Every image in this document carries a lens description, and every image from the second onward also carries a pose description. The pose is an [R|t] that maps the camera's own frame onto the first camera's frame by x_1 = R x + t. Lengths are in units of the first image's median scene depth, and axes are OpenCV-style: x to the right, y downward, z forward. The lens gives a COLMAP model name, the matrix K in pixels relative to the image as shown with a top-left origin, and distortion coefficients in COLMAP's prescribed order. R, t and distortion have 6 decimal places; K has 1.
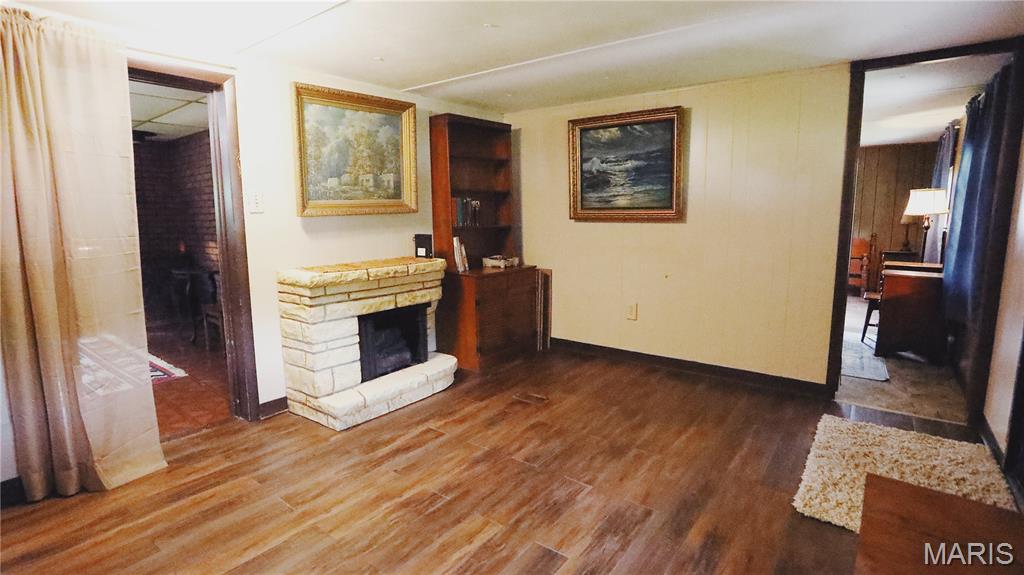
lens RADIAL K [[497.7, 0, 510.4], [0, 497.7, 288.9], [0, 0, 1]] dist [-0.000106, 0.000334]
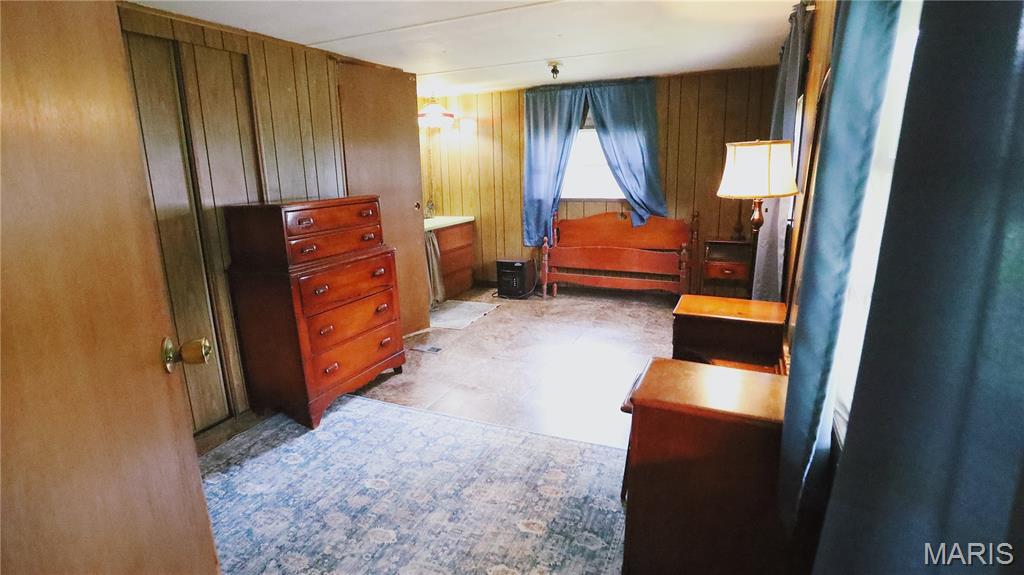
lens RADIAL K [[497.7, 0, 513.7], [0, 497.7, 283.4], [0, 0, 1]] dist [-0.000106, 0.000334]
pose [[0.976824, -0.067077, 0.203263, 0.482014], [0.050460, 0.995028, 0.085861, -0.114212], [-0.208012, -0.073615, 0.975352, 0.549208]]
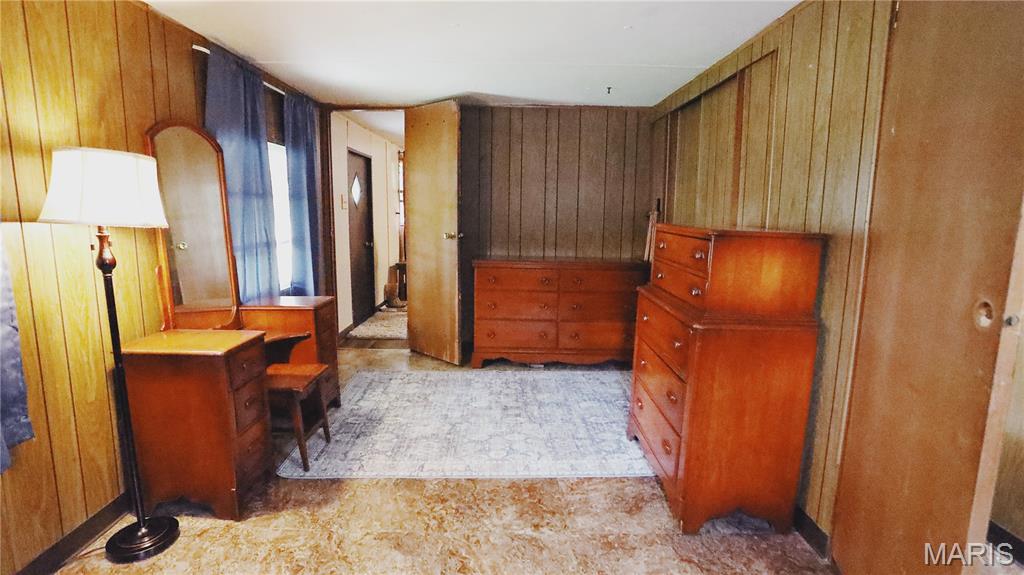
lens RADIAL K [[497.7, 0, 512.4], [0, 497.7, 282.2], [0, 0, 1]] dist [-0.000106, 0.000334]
pose [[-0.796462, 0.093021, -0.597490, 0.970357], [-0.088744, 0.959416, 0.267665, -0.295994], [0.598141, 0.266209, -0.755884, 1.899787]]
